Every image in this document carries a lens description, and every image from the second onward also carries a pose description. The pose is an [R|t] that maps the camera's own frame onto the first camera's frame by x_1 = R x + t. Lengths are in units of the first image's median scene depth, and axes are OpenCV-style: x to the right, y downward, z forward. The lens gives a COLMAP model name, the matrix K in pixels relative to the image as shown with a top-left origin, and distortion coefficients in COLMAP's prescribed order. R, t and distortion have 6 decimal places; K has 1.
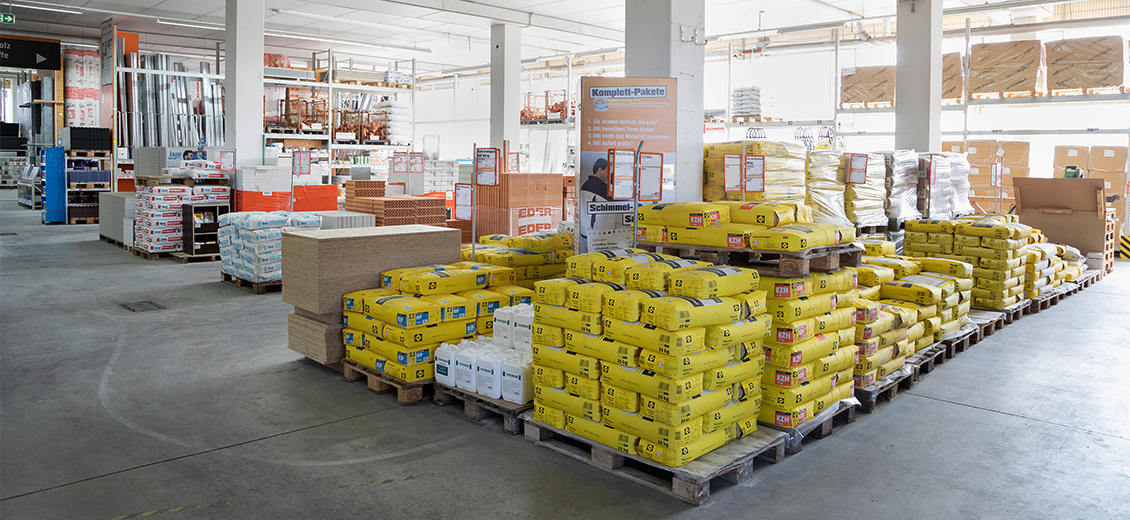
lens RADIAL K [[774.5, 0, 565.9], [0, 774.5, 186.1], [0, 0, 1]] dist [-0.122403, 0.070221]
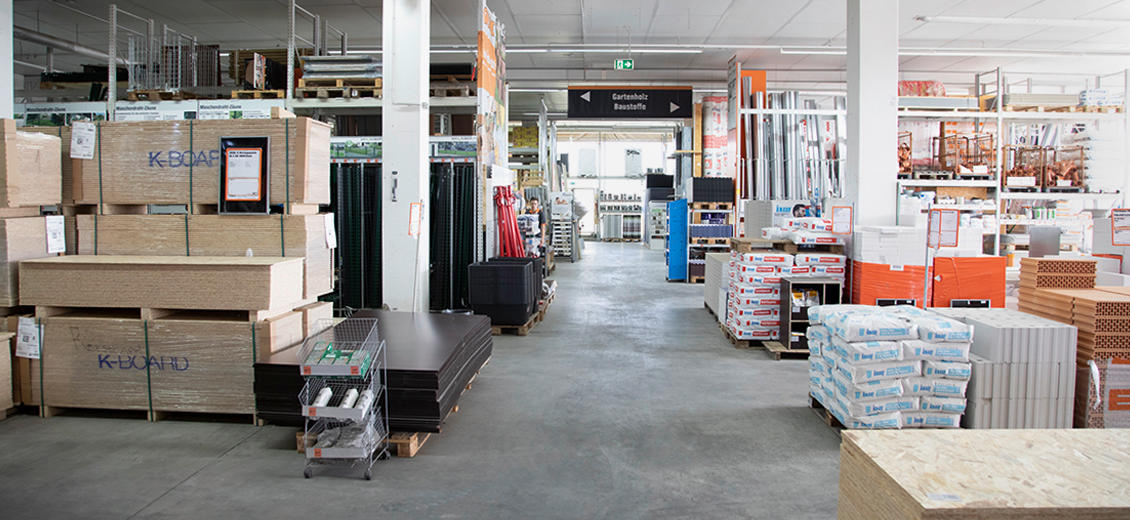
lens RADIAL K [[772.5, 0, 570.8], [0, 772.5, 235.1], [0, 0, 1]] dist [-0.126504, 0.068719]
pose [[0.680615, 0.023674, -0.732259, -0.063113], [-0.021180, 0.999696, 0.012634, -0.015126], [0.732335, 0.006911, 0.680909, 0.216200]]
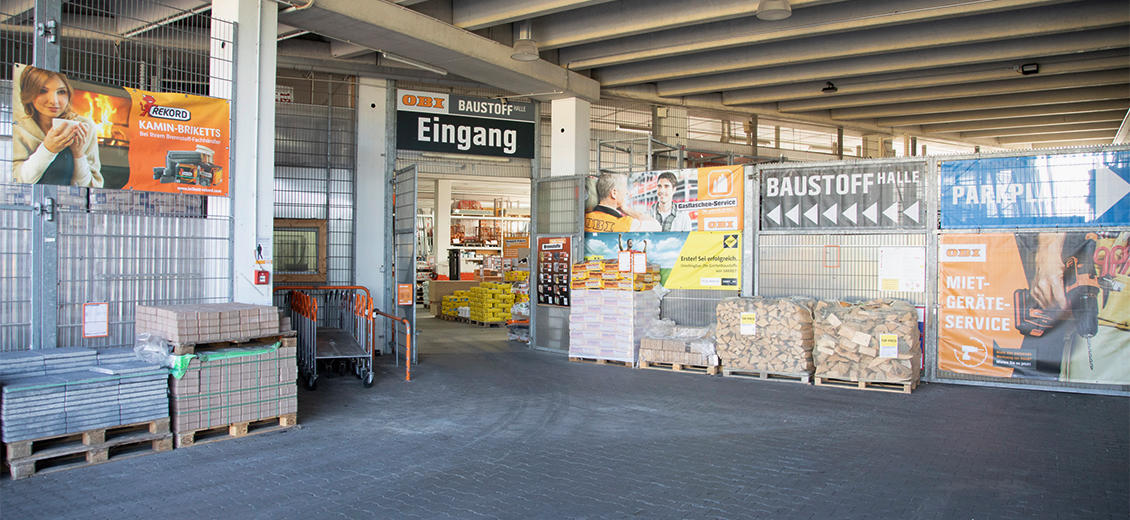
lens RADIAL K [[772.5, 0, 570.8], [0, 772.5, 235.1], [0, 0, 1]] dist [-0.126504, 0.068719]
pose [[0.951974, -0.012992, -0.305903, 0.426906], [-0.008700, 0.997548, -0.069444, 0.029072], [0.306055, 0.068770, 0.949527, -0.696031]]
